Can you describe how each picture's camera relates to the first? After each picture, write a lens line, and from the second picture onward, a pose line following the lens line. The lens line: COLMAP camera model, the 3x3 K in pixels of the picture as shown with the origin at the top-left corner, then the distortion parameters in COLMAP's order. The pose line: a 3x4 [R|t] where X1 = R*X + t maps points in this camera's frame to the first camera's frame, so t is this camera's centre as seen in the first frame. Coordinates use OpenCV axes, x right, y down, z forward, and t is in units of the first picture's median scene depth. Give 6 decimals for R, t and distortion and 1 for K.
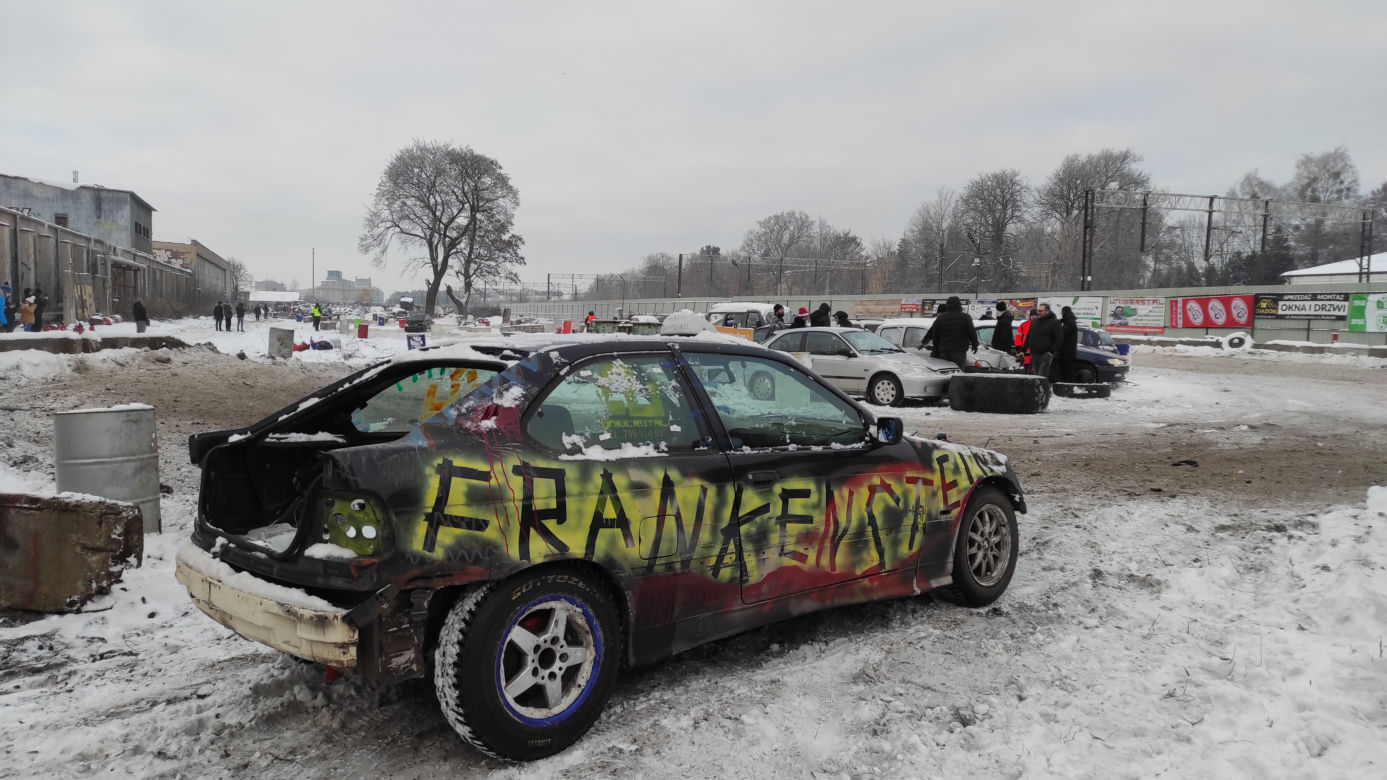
lens RADIAL K [[1008.9, 0, 695.1], [0, 1008.9, 395.7], [0, 0, 1]] dist [0.076023, -0.061565]
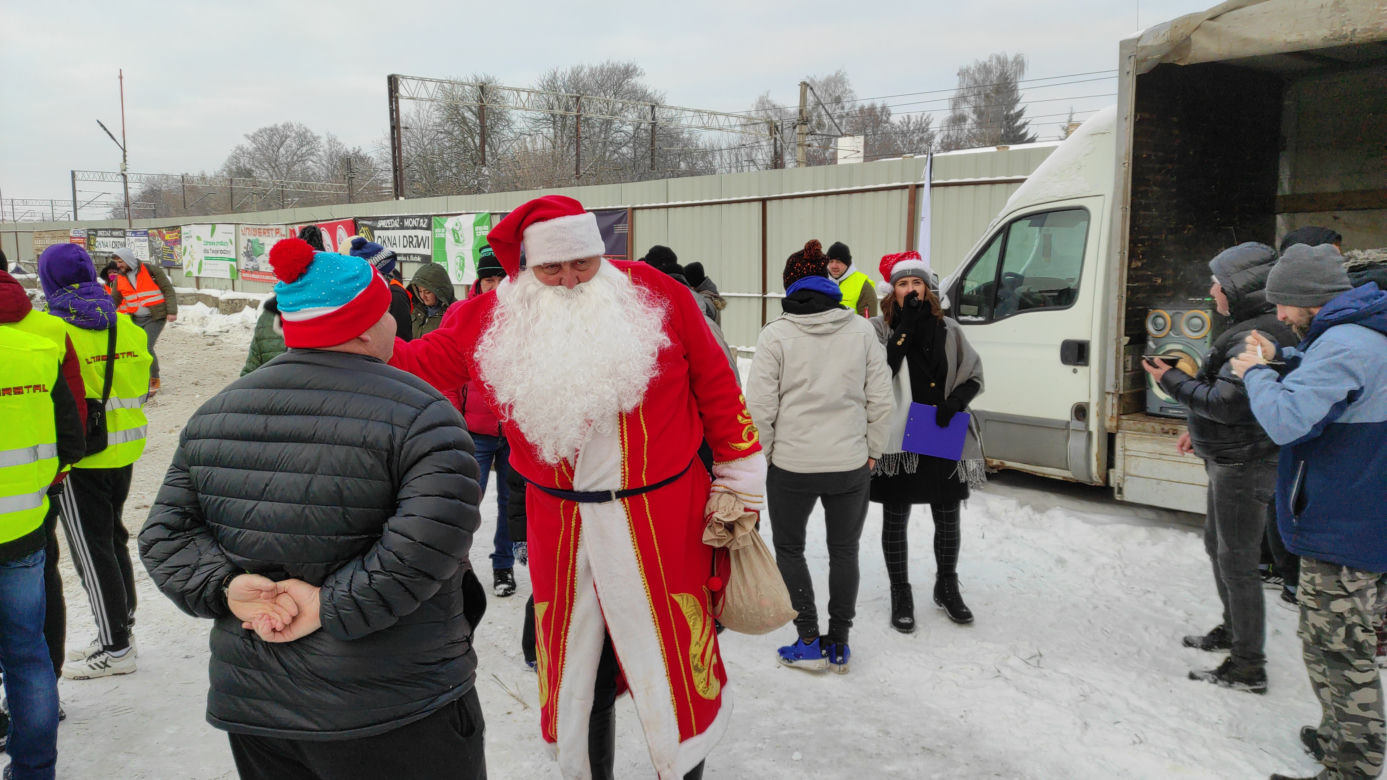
lens RADIAL K [[1008.9, 0, 690.6], [0, 1008.9, 390.9], [0, 0, 1]] dist [0.076023, -0.061565]
pose [[0.945562, -0.060861, 0.319702, 0.185170], [0.040927, 0.996797, 0.068712, -0.011302], [-0.322859, -0.051886, 0.945024, 0.132344]]
